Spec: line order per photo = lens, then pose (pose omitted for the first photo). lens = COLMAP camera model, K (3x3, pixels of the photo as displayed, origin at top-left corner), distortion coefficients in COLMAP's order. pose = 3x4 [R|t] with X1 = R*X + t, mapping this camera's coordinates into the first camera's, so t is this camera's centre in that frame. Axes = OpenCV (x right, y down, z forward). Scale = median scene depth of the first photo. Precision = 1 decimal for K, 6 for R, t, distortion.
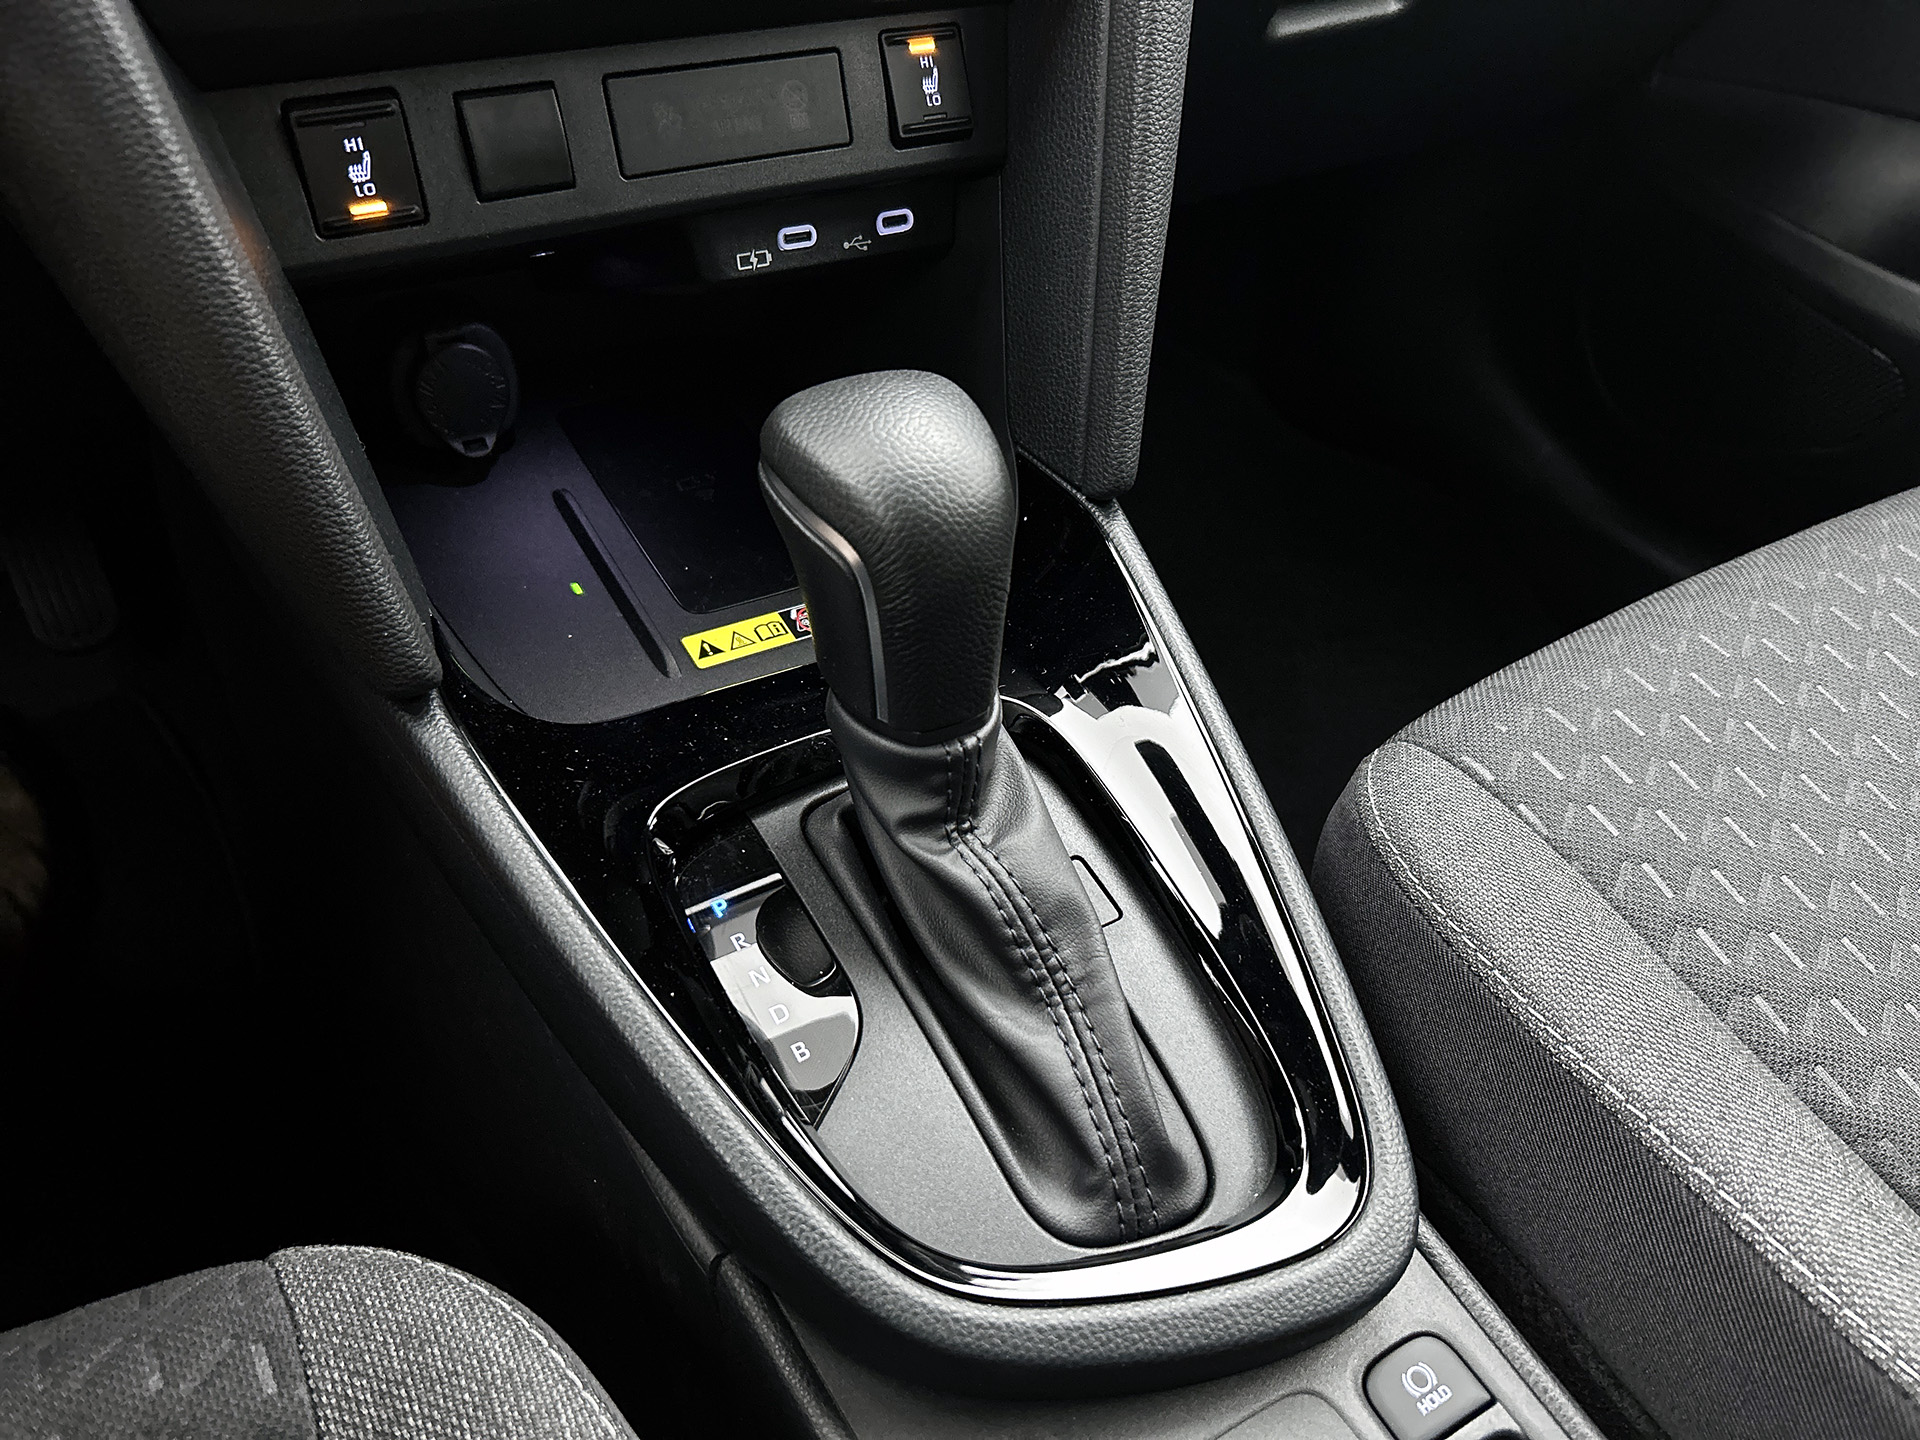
lens RADIAL K [[1466.5, 0, 955.2], [0, 1466.5, 721.9], [0, 0, 1]] dist [0.034117, -0.045802]
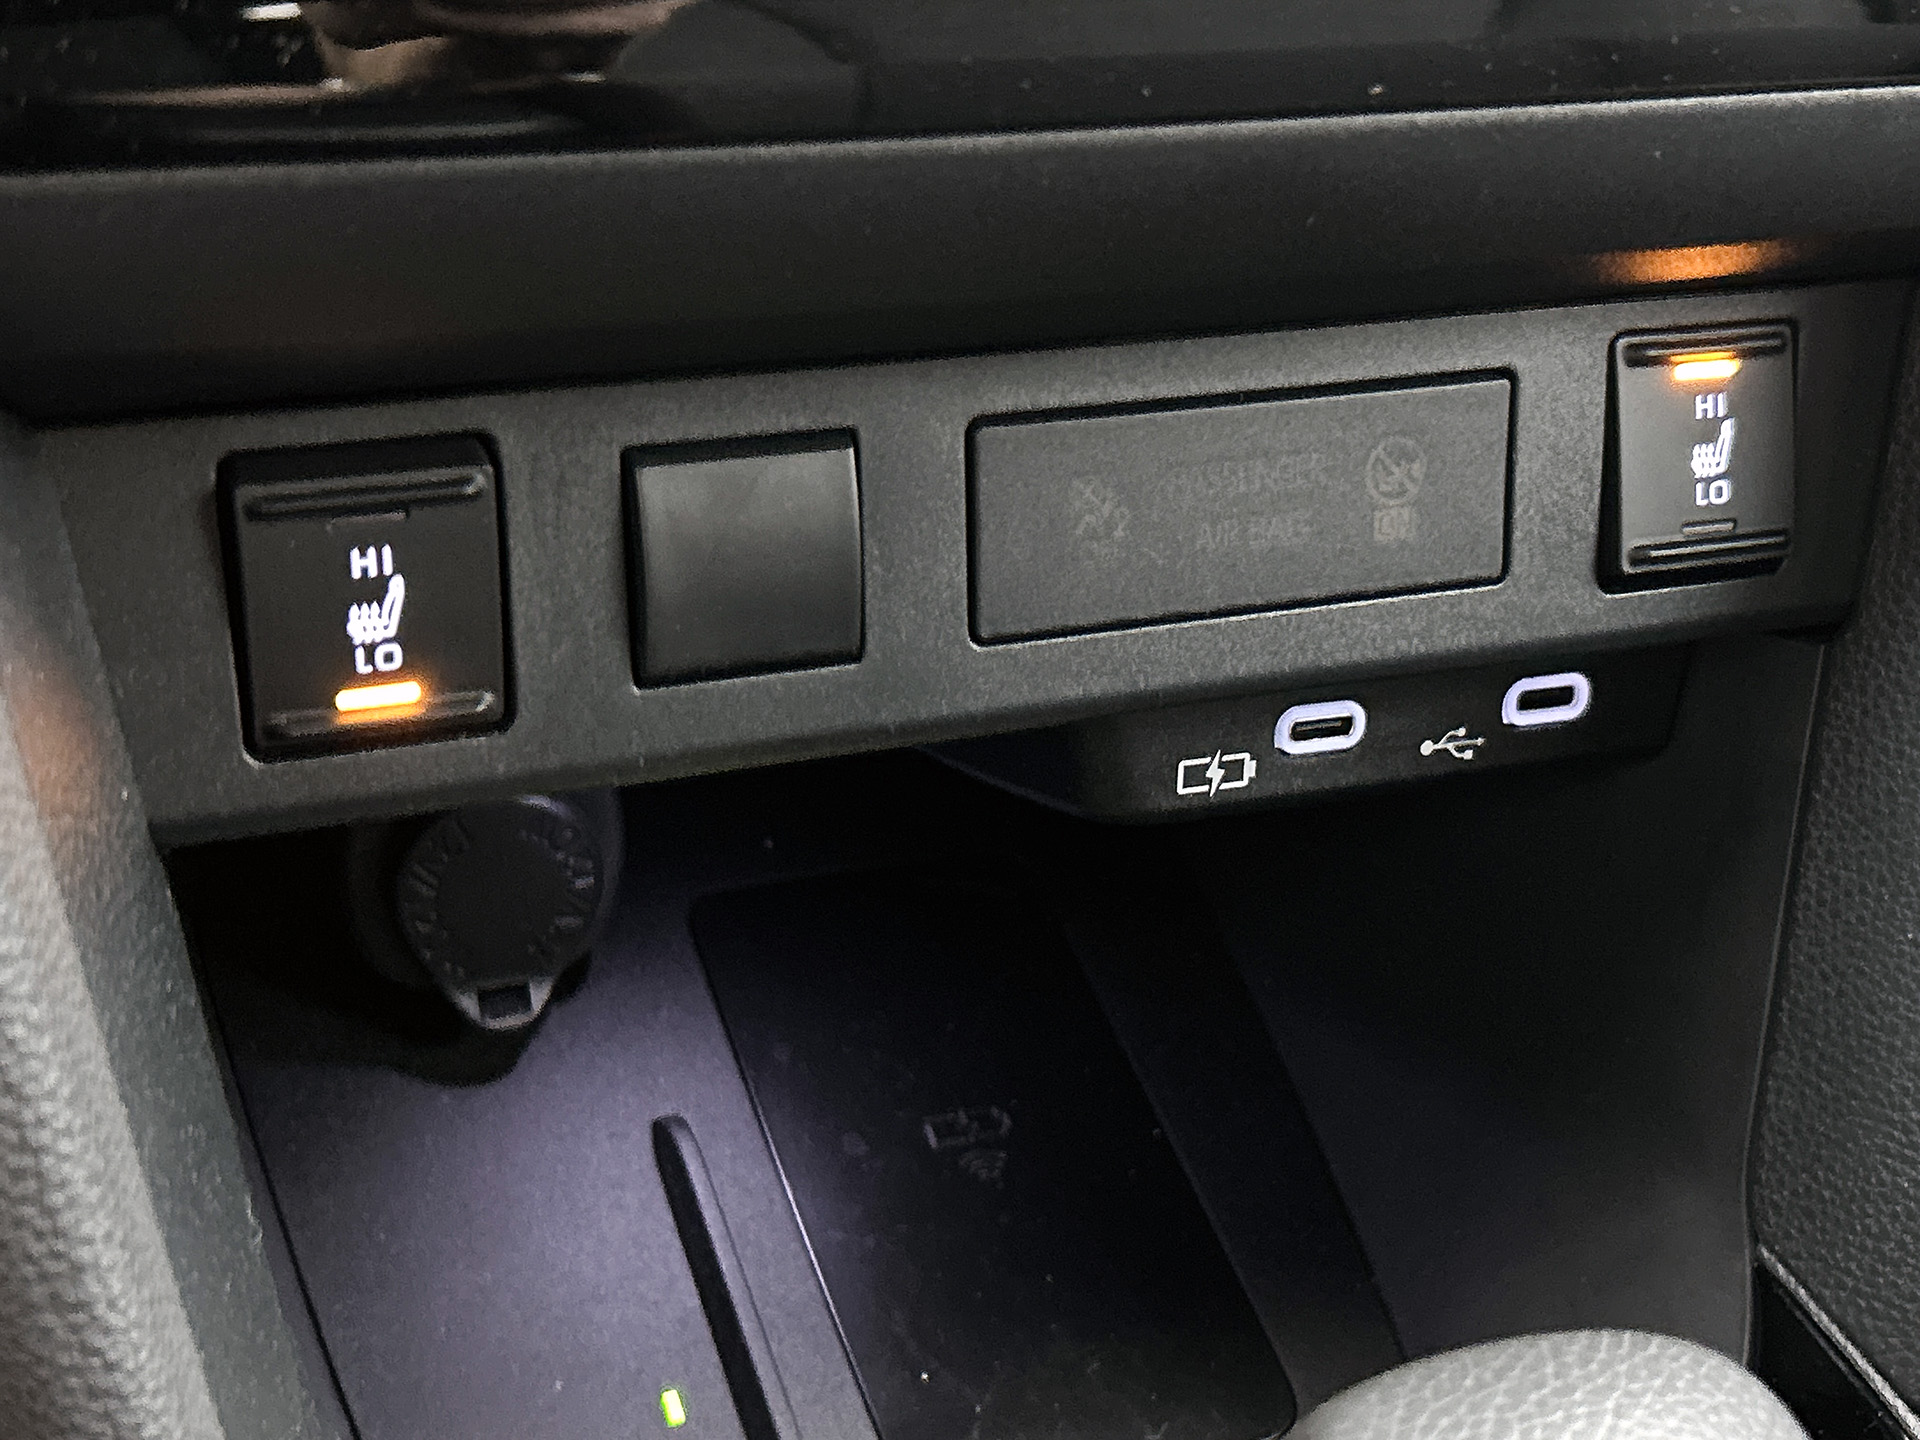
lens RADIAL K [[2670.1, 0, 963.5], [0, 2670.1, 739.4], [0, 0, 1]] dist [0.077571, 0.000000]
pose [[0.983305, 0.144680, -0.110355, -0.134943], [-0.155006, 0.983663, -0.091540, -0.261233], [0.095308, 0.107118, 0.989668, 0.242304]]
